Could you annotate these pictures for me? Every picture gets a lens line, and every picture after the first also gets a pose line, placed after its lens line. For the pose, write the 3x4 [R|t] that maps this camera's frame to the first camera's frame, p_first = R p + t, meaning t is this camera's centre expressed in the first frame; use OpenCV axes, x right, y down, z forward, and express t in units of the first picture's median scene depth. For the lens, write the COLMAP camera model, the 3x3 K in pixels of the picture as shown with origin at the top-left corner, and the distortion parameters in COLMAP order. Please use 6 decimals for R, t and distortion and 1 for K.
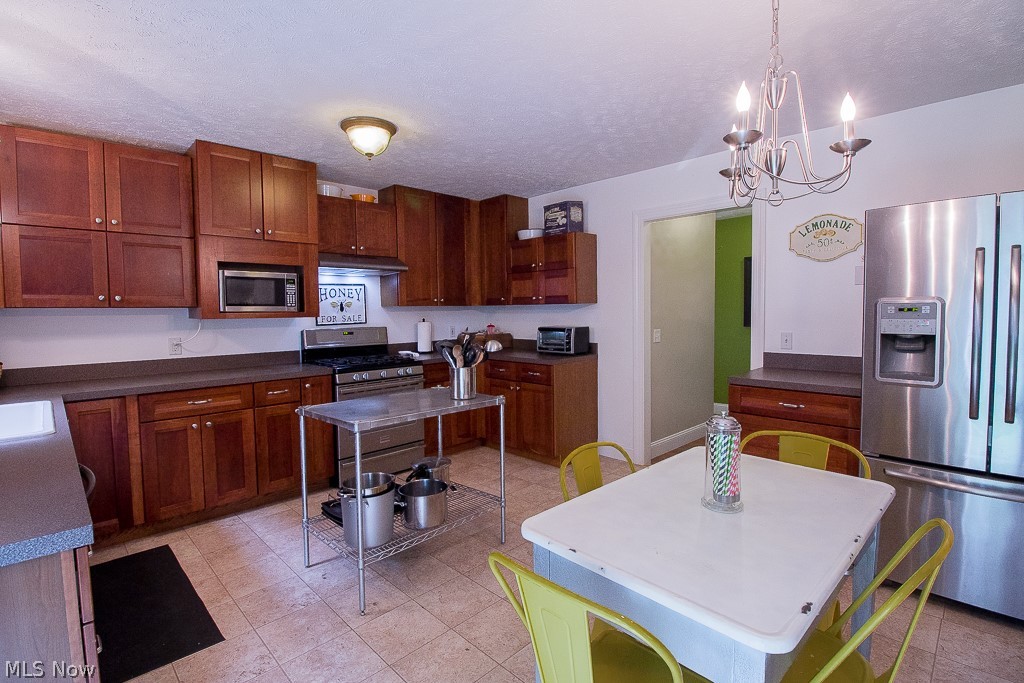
lens RADIAL K [[475.8, 0, 512.9], [0, 475.8, 338.3], [0, 0, 1]] dist [-0.005458, -0.001026]
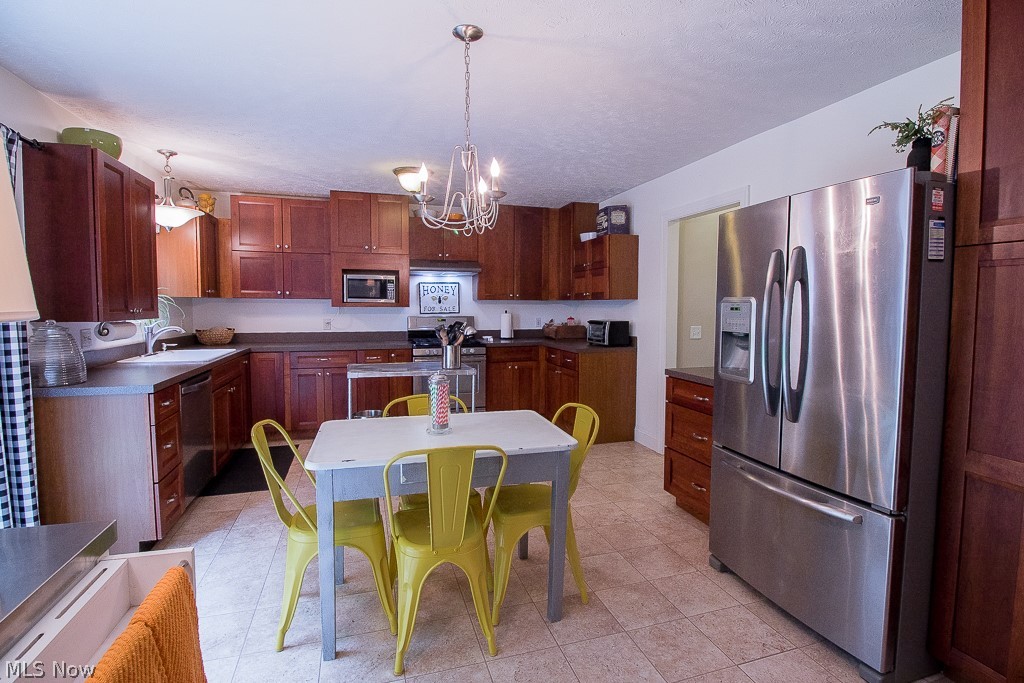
lens RADIAL K [[475.8, 0, 509.5], [0, 475.8, 335.6], [0, 0, 1]] dist [-0.005458, -0.001026]
pose [[0.889226, 0.045974, -0.455152, 0.422531], [-0.042906, 0.998933, 0.017076, 0.001738], [0.455452, 0.004344, 0.890250, -0.083438]]
